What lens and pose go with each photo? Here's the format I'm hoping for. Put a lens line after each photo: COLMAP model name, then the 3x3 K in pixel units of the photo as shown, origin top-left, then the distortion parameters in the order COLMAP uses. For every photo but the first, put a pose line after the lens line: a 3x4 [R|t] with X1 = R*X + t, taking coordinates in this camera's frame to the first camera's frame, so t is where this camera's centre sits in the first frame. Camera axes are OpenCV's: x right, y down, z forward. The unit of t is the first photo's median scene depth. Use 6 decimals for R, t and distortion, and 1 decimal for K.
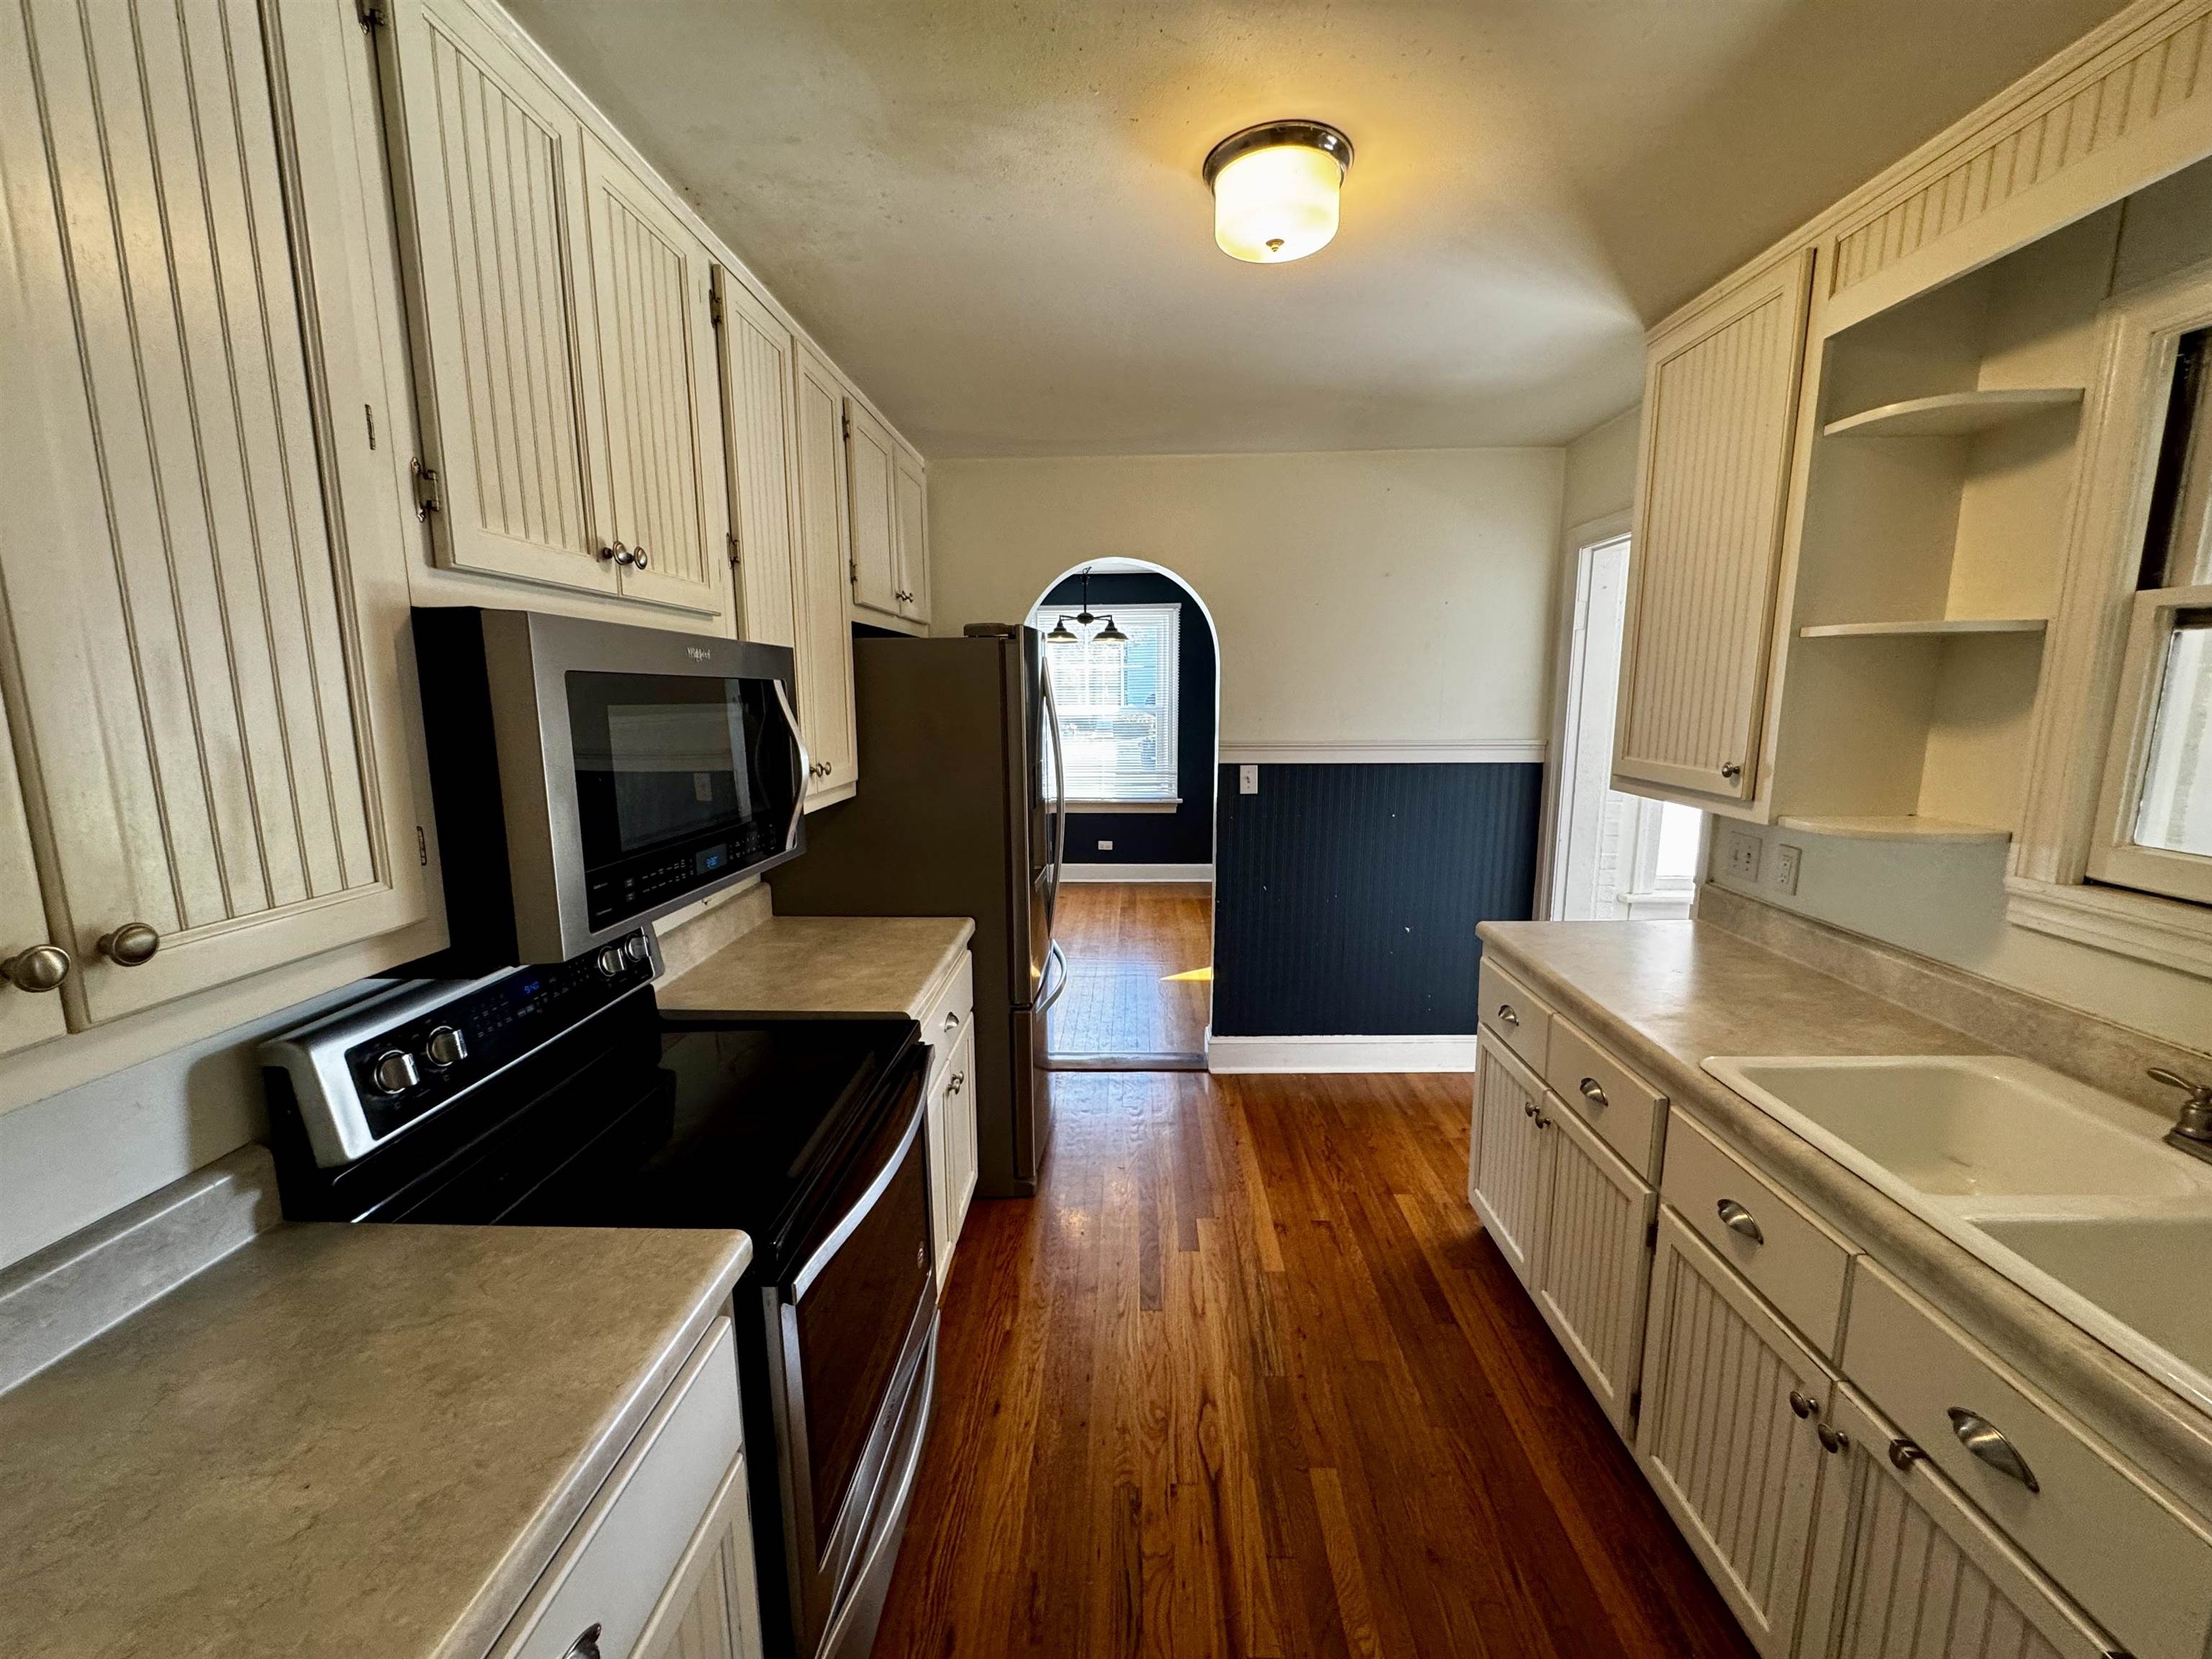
lens RADIAL K [[880.6, 0, 1106.0], [0, 880.6, 829.5], [0, 0, 1]] dist [-0.000471, -0.000053]
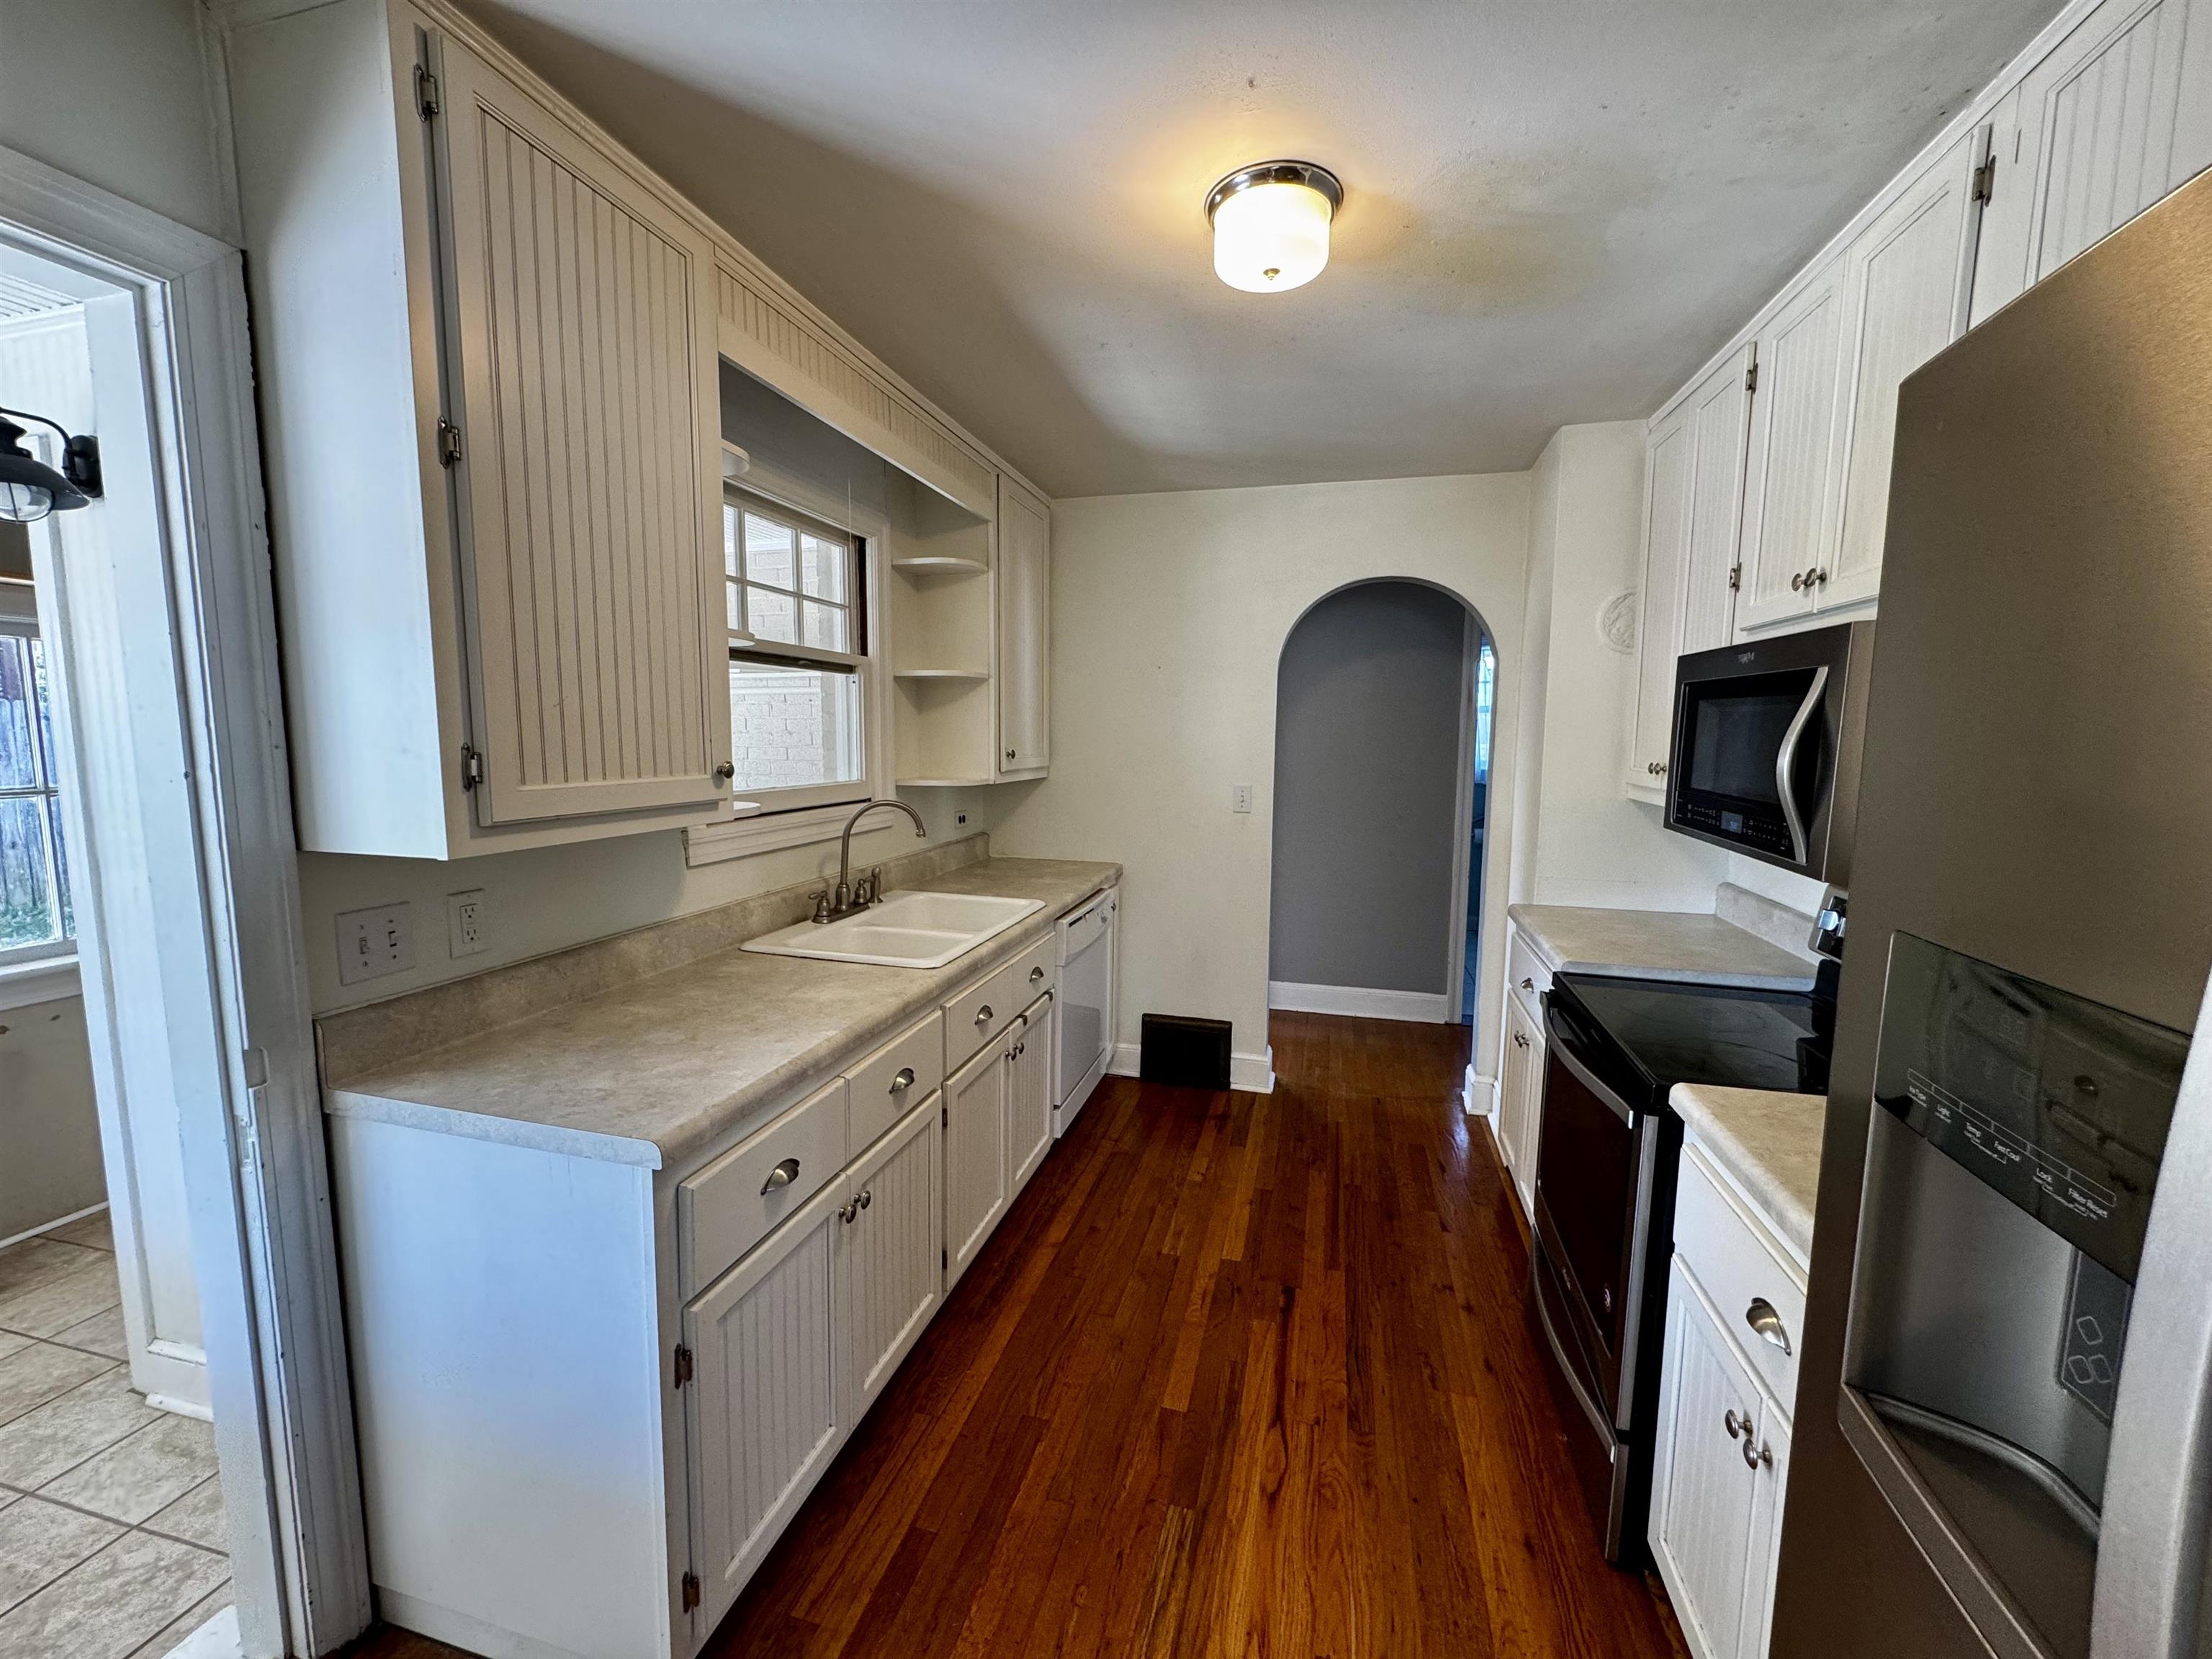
lens RADIAL K [[880.6, 0, 1106.0], [0, 880.6, 829.5], [0, 0, 1]] dist [-0.000471, -0.000053]
pose [[-0.975373, -0.026950, 0.218910, 0.105305], [0.033089, 0.963396, 0.266032, -0.234789], [-0.218066, 0.266724, -0.938779, 1.752140]]
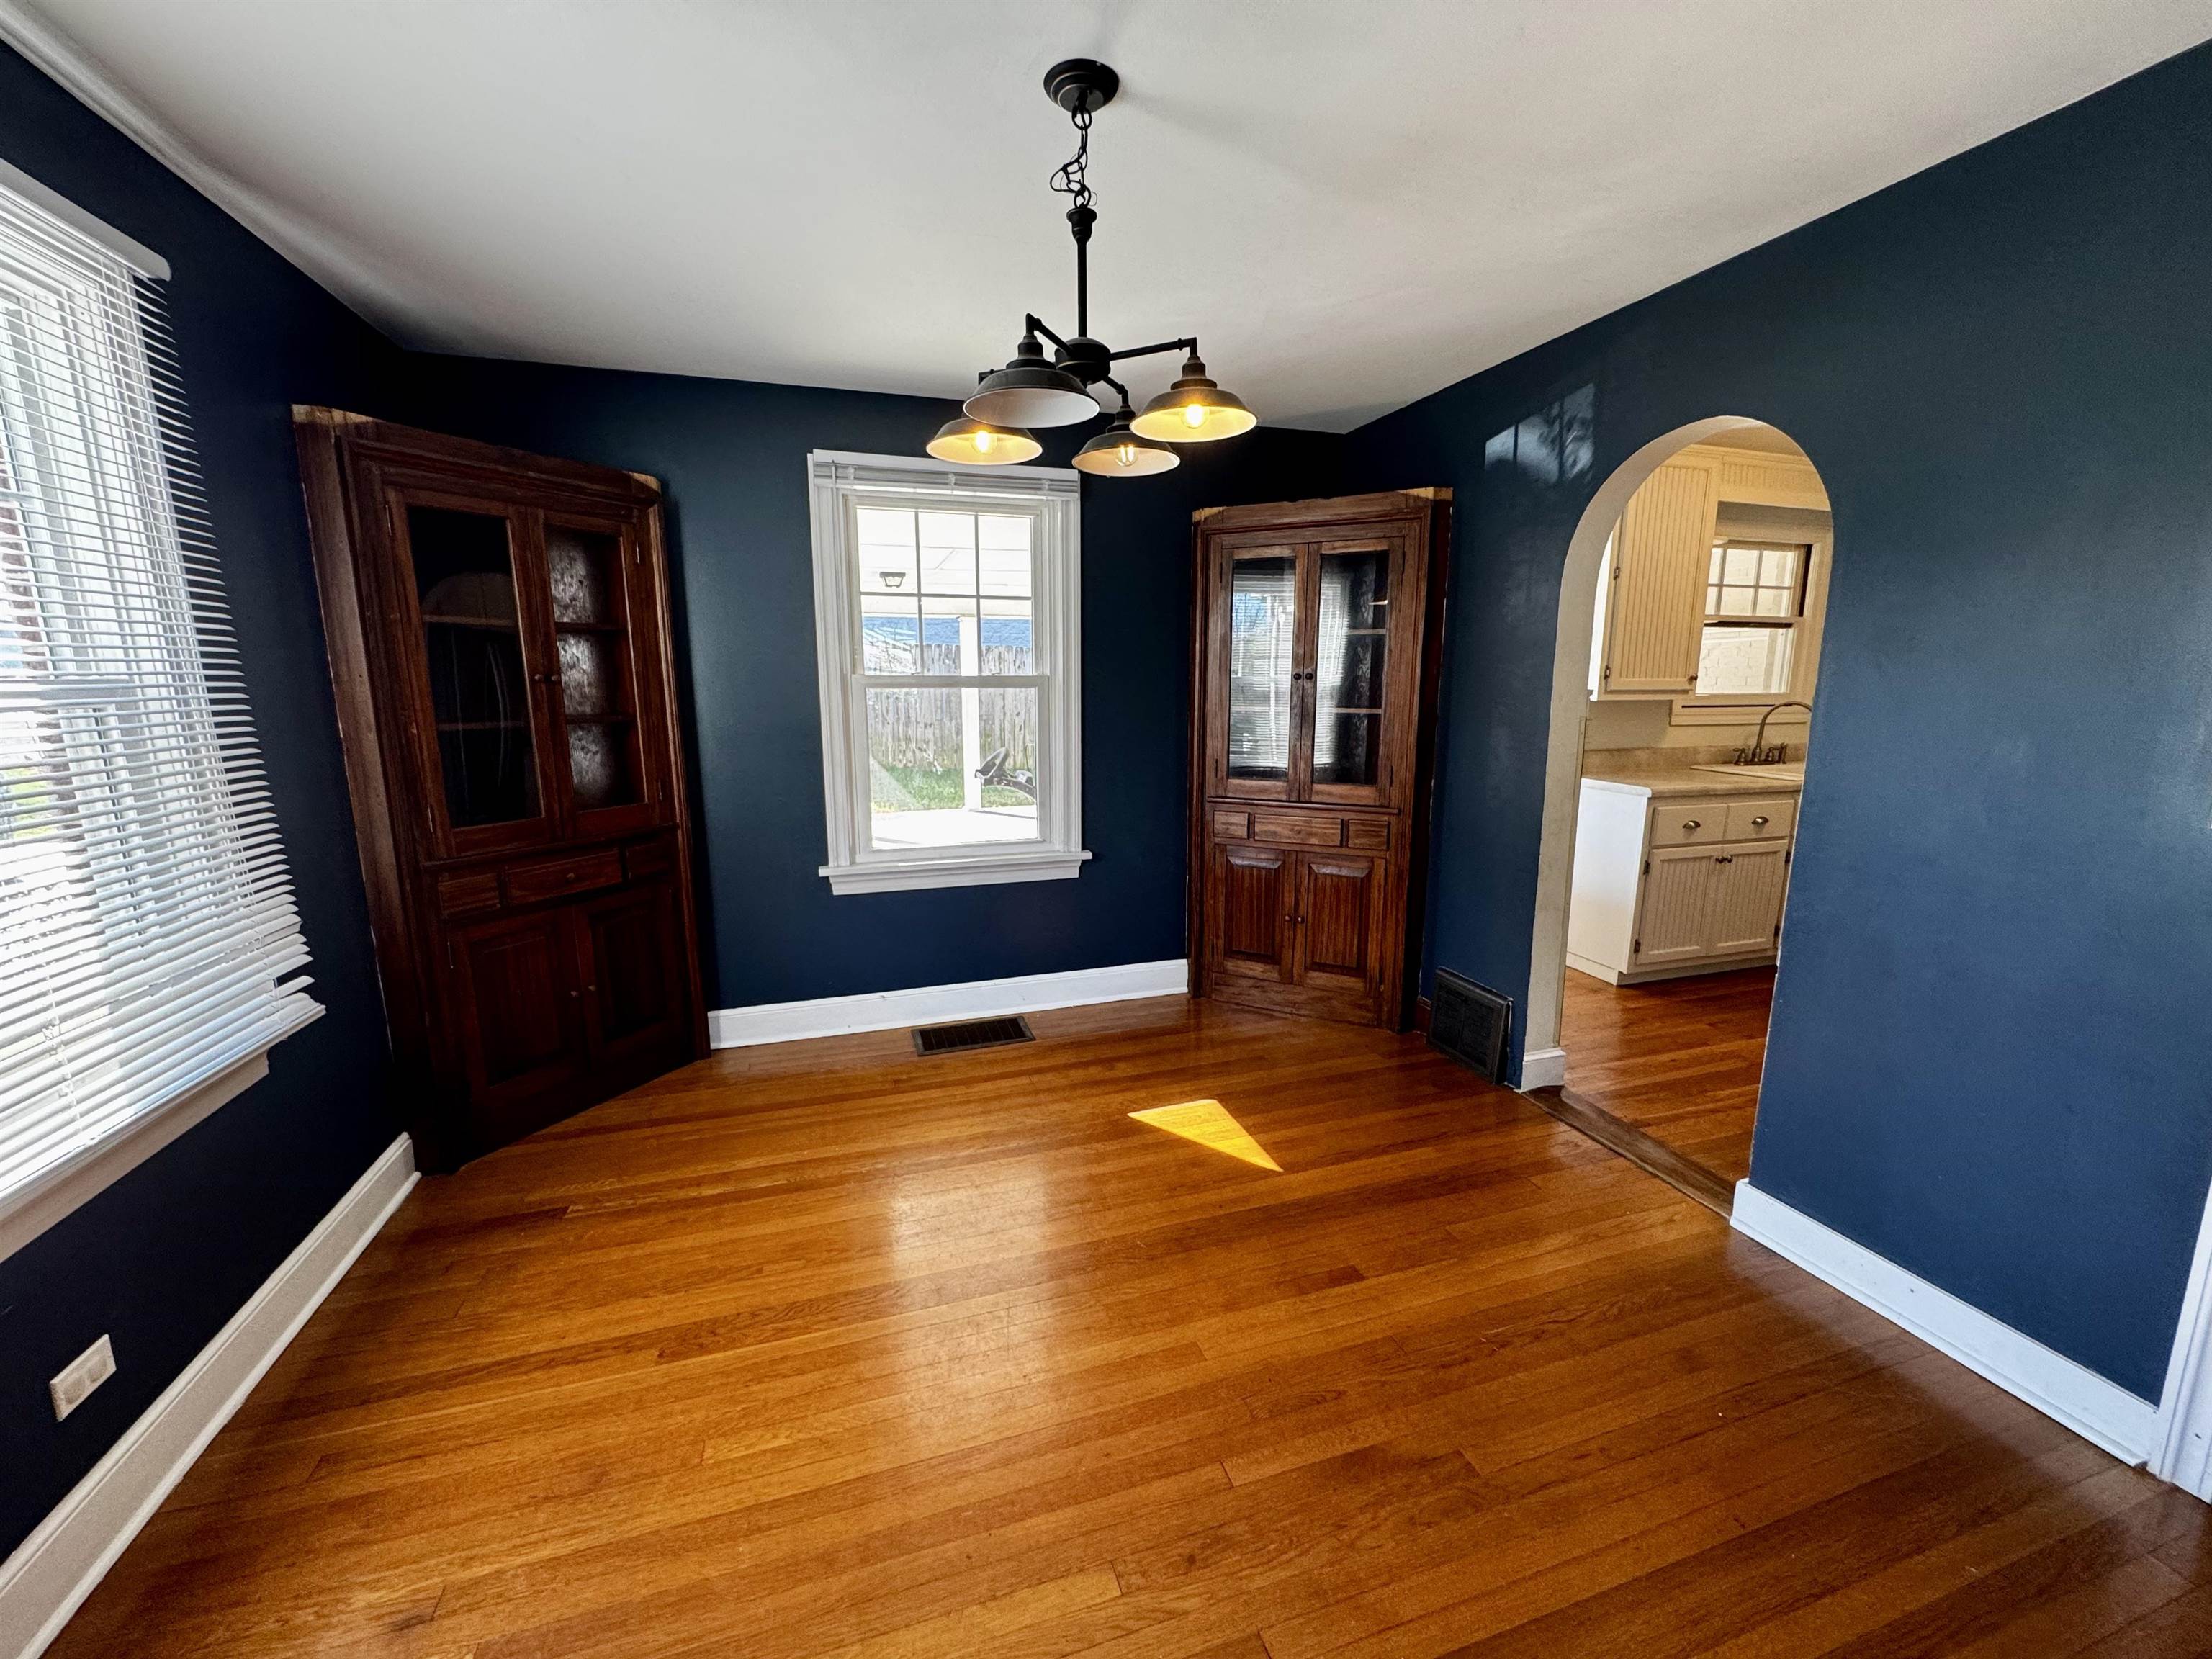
lens RADIAL K [[880.6, 0, 1106.0], [0, 880.6, 829.5], [0, 0, 1]] dist [-0.000471, -0.000053]
pose [[-0.334200, -0.153794, 0.929870, -0.933045], [0.157981, 0.963498, 0.216135, -0.407455], [-0.929168, 0.219134, -0.297704, 3.084252]]
